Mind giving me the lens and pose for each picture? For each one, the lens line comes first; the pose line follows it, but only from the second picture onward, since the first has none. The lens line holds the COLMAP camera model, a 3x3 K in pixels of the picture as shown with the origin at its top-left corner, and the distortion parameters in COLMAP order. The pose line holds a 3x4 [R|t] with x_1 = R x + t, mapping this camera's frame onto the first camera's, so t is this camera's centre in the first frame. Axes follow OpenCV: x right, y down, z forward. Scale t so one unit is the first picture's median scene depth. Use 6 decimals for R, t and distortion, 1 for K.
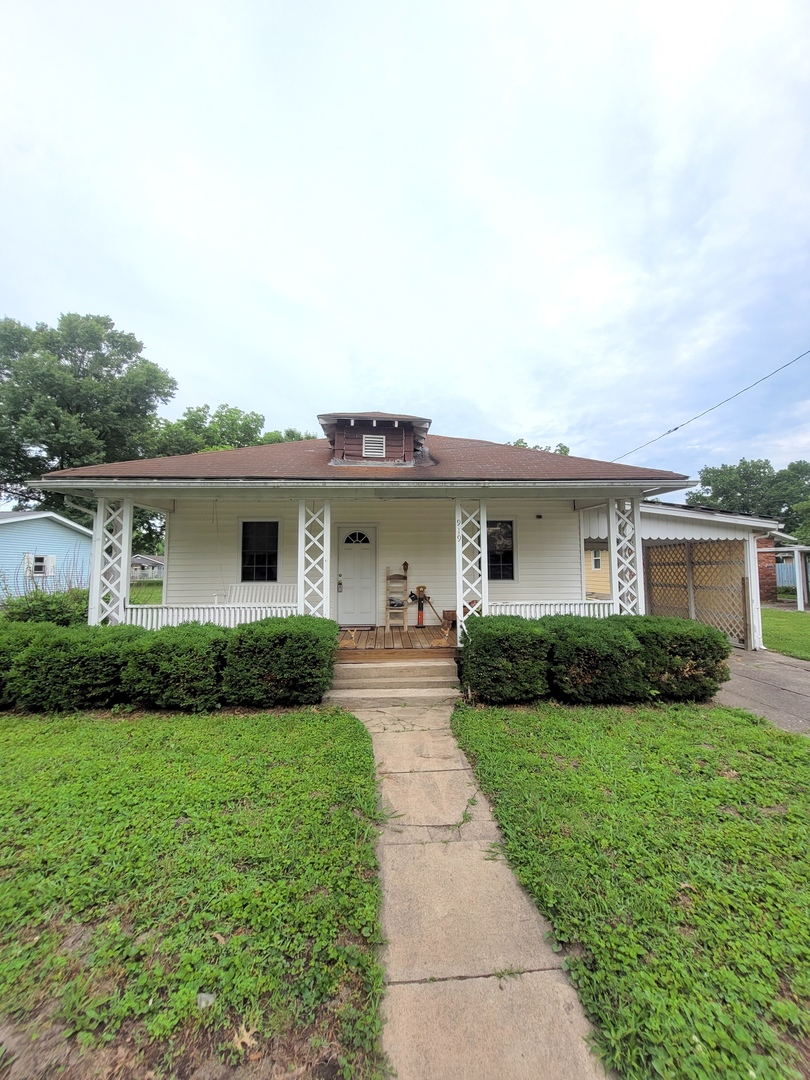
lens RADIAL K [[431.1, 0, 409.5], [0, 431.1, 540.1], [0, 0, 1]] dist [-0.001307, -0.000389]
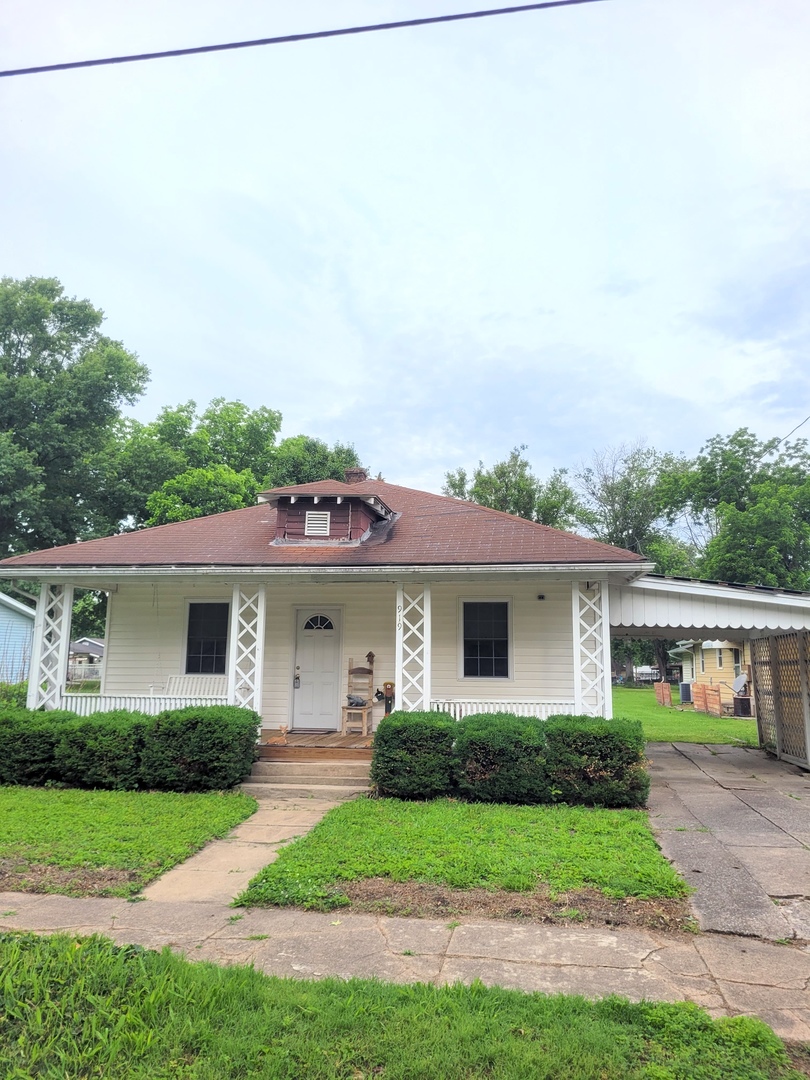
lens RADIAL K [[810.4, 0, 405.3], [0, 810.4, 537.0], [0, 0, 1]] dist [0.033911, -0.002576]
pose [[0.981787, -0.013940, -0.189471, 0.443720], [-0.003876, 0.995627, -0.093339, -0.031363], [0.189944, 0.092373, 0.977440, -0.666395]]
